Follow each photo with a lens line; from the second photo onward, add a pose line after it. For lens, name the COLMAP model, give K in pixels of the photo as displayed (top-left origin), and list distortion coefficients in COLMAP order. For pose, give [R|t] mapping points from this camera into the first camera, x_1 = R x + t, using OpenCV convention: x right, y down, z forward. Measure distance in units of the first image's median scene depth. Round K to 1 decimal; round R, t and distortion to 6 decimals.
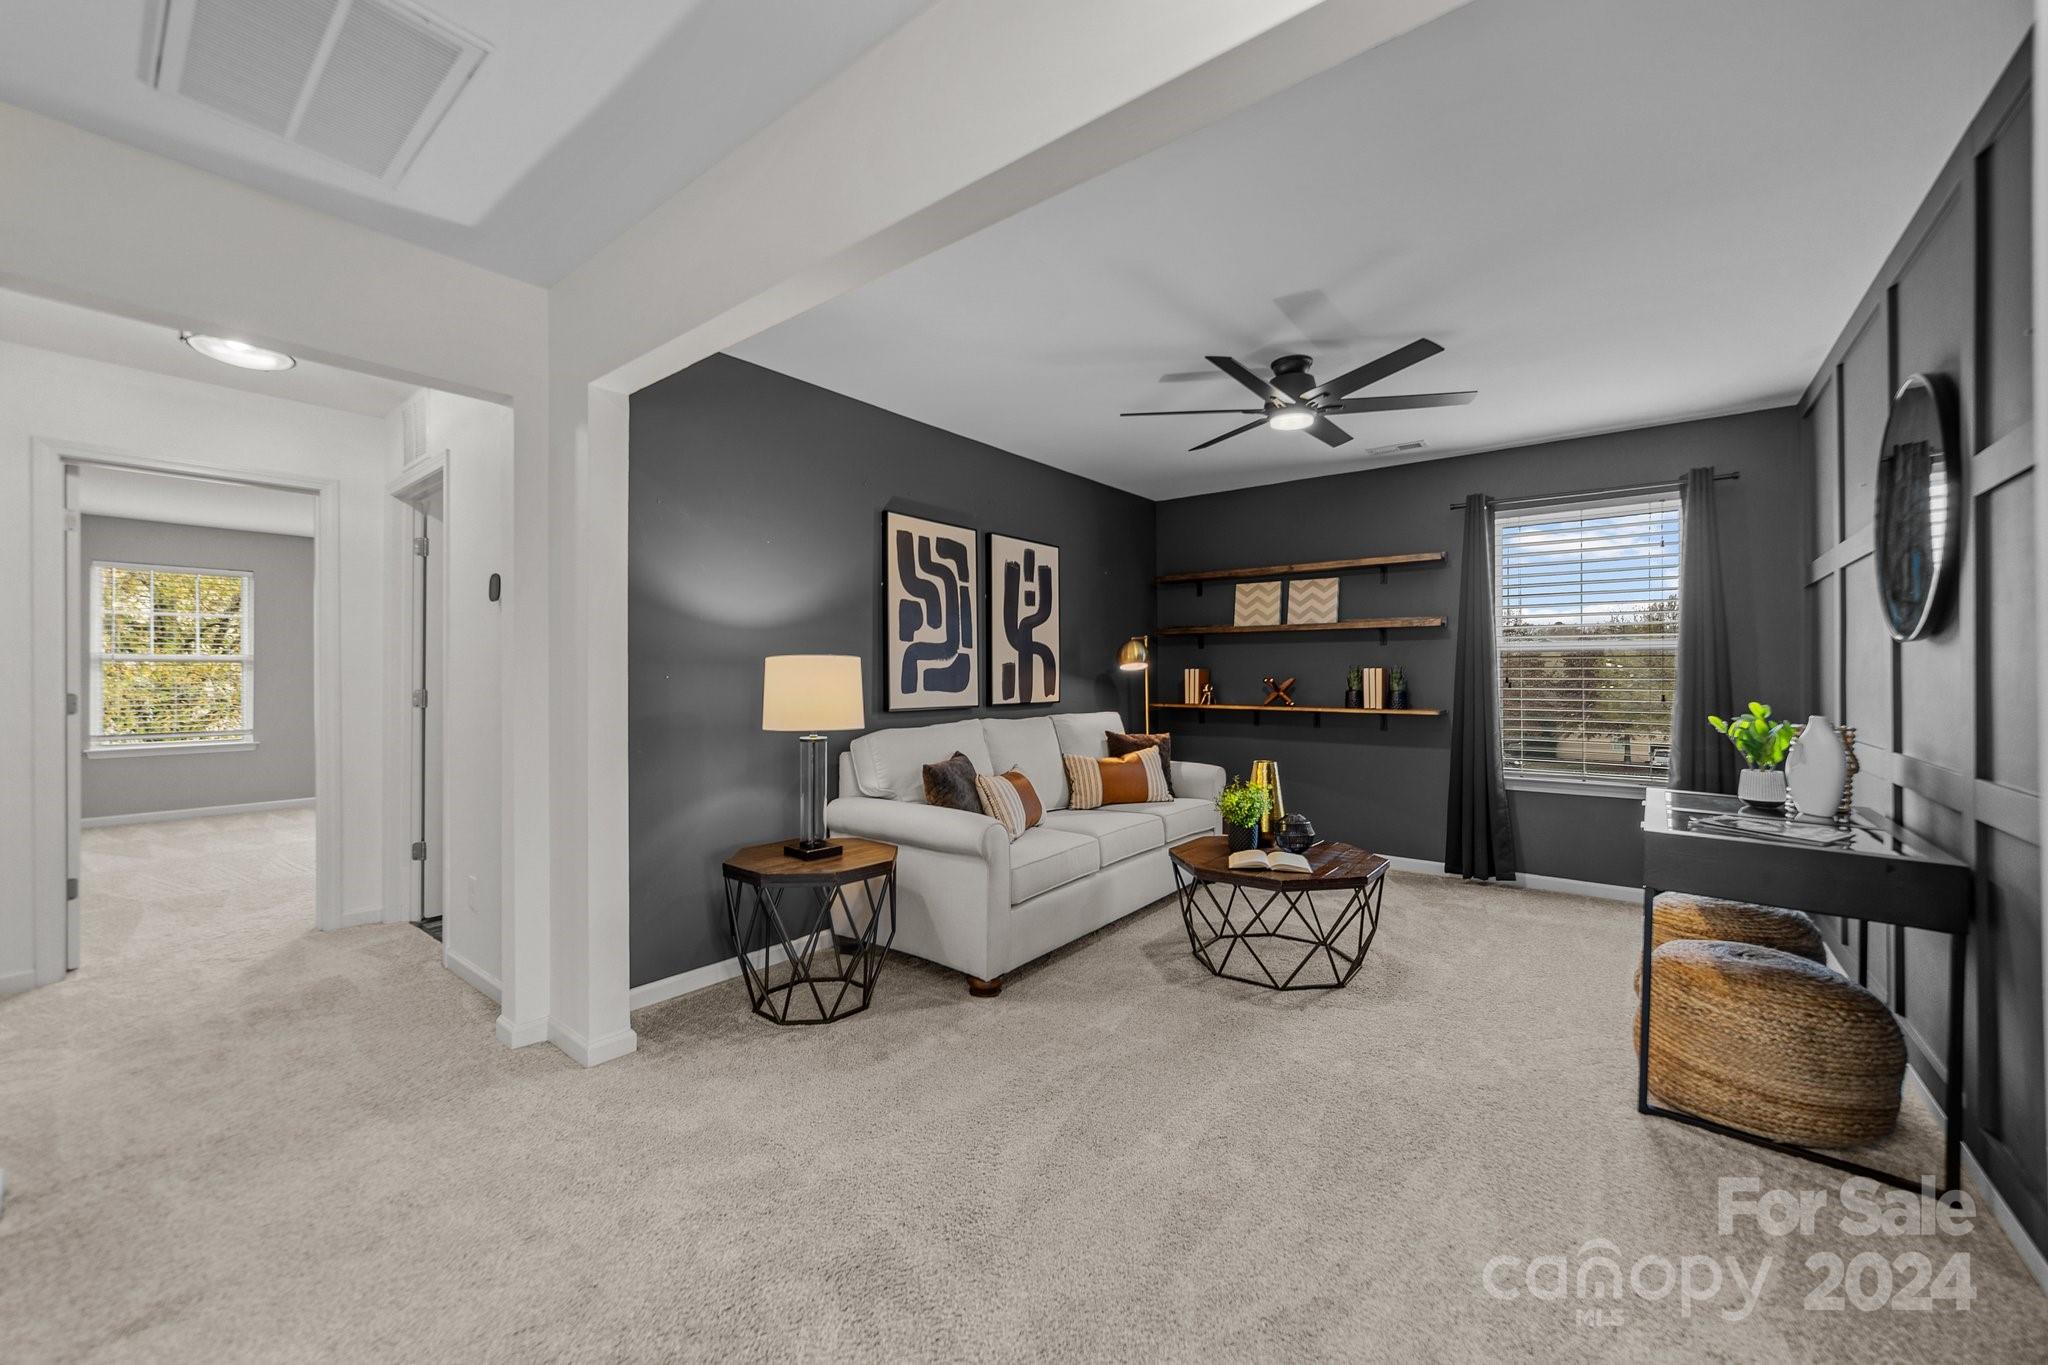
lens RADIAL K [[791.1, 0, 1030.0], [0, 791.1, 674.2], [0, 0, 1]] dist [-0.017498, 0.008585]
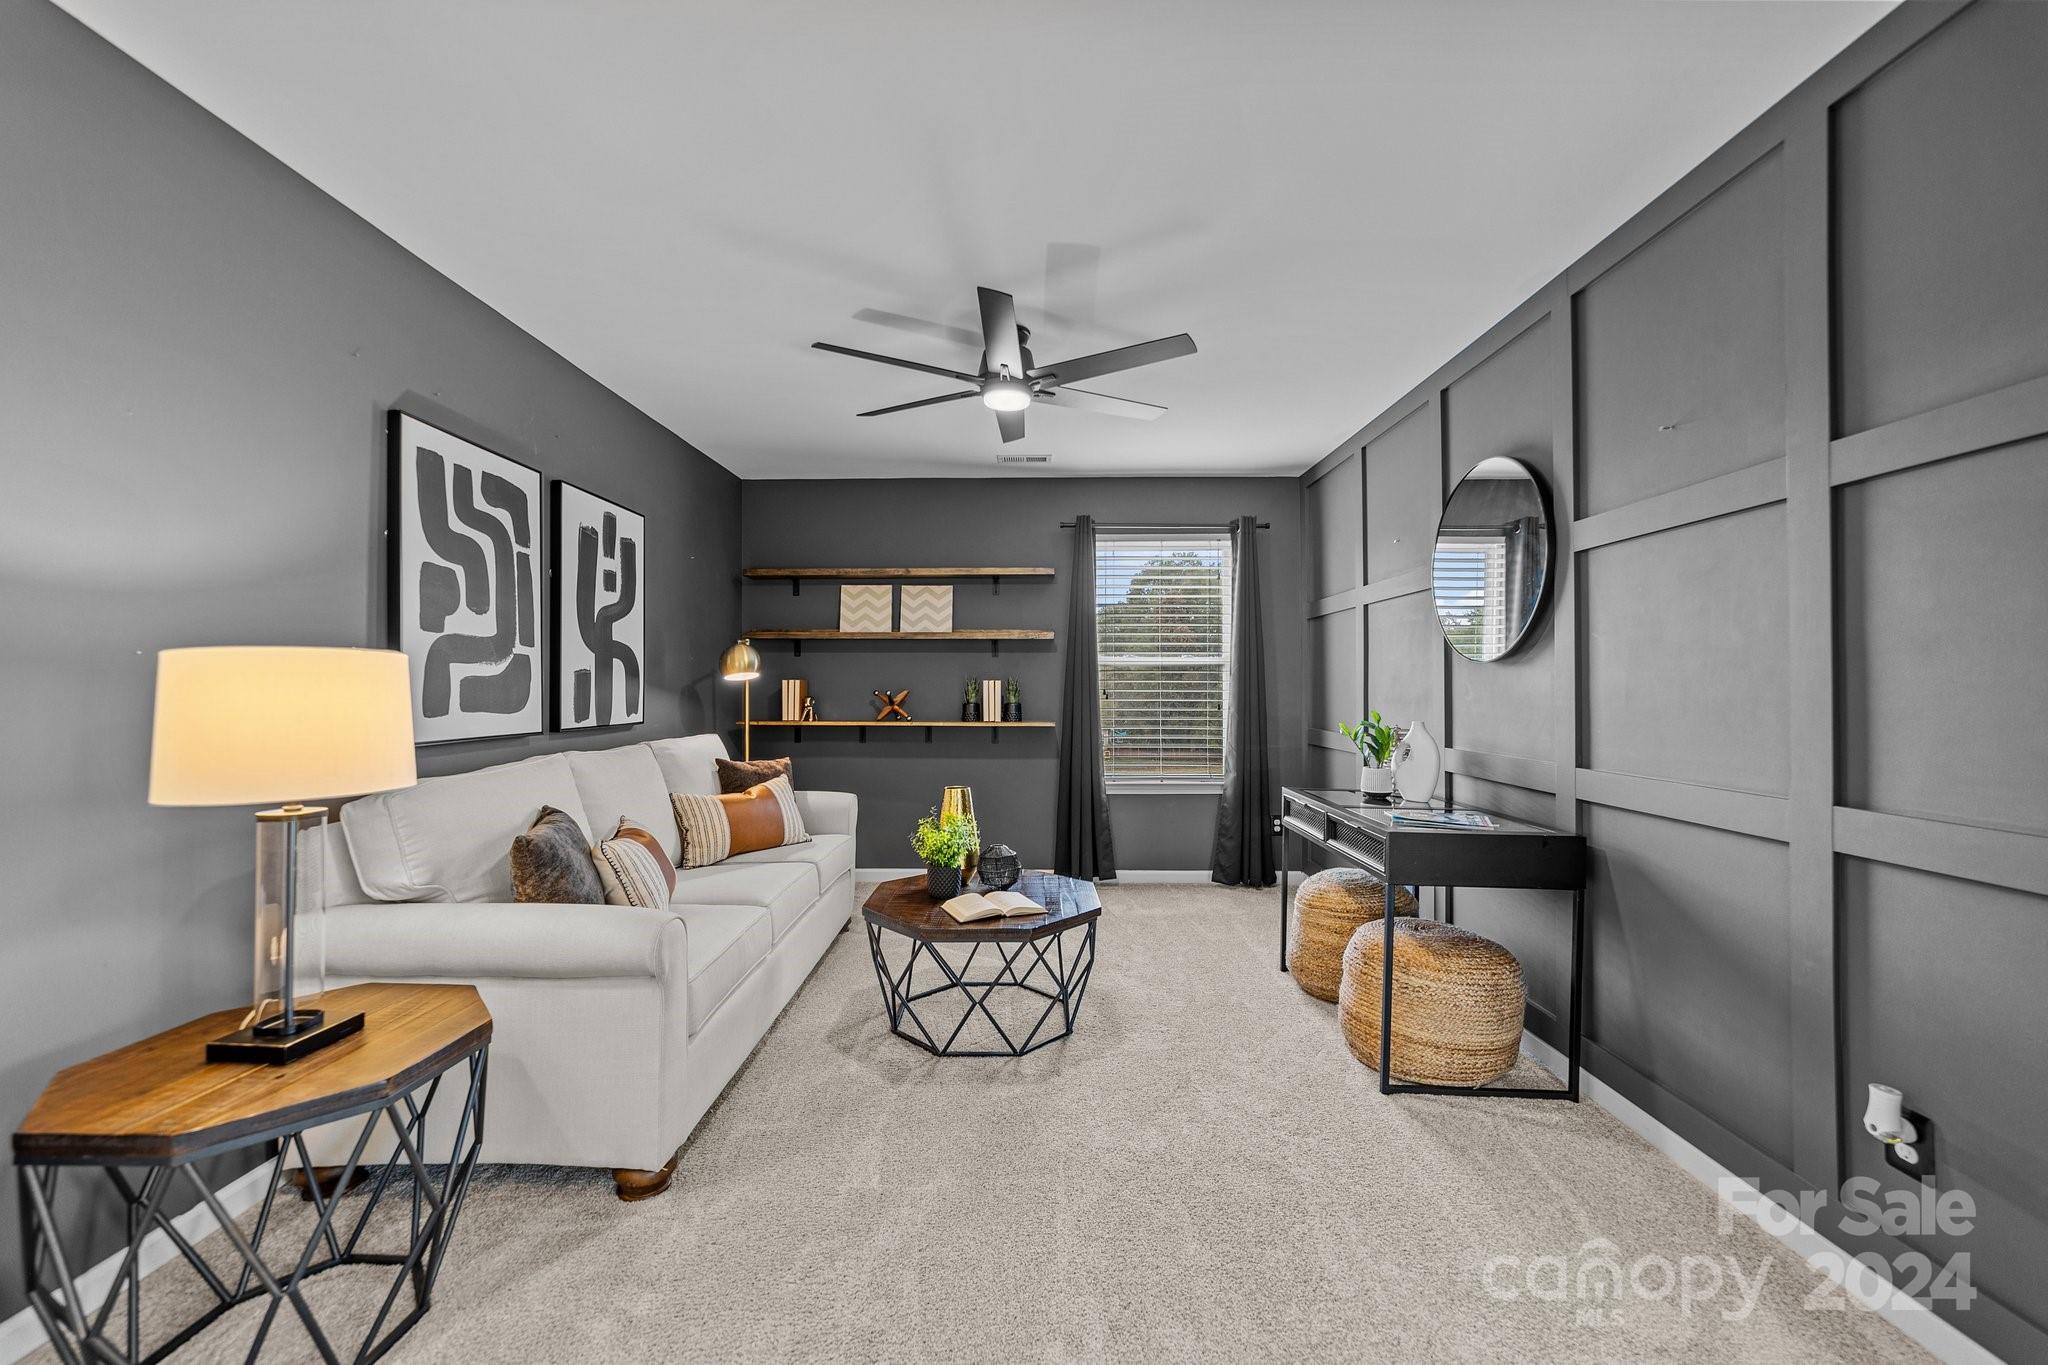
lens RADIAL K [[791.1, 0, 1028.1], [0, 791.1, 677.6], [0, 0, 1]] dist [-0.017498, 0.008585]
pose [[0.801507, 0.007468, 0.597939, -0.147211], [-0.001189, 0.999940, -0.010894, -0.000403], [-0.597984, 0.008021, 0.801468, 0.236174]]
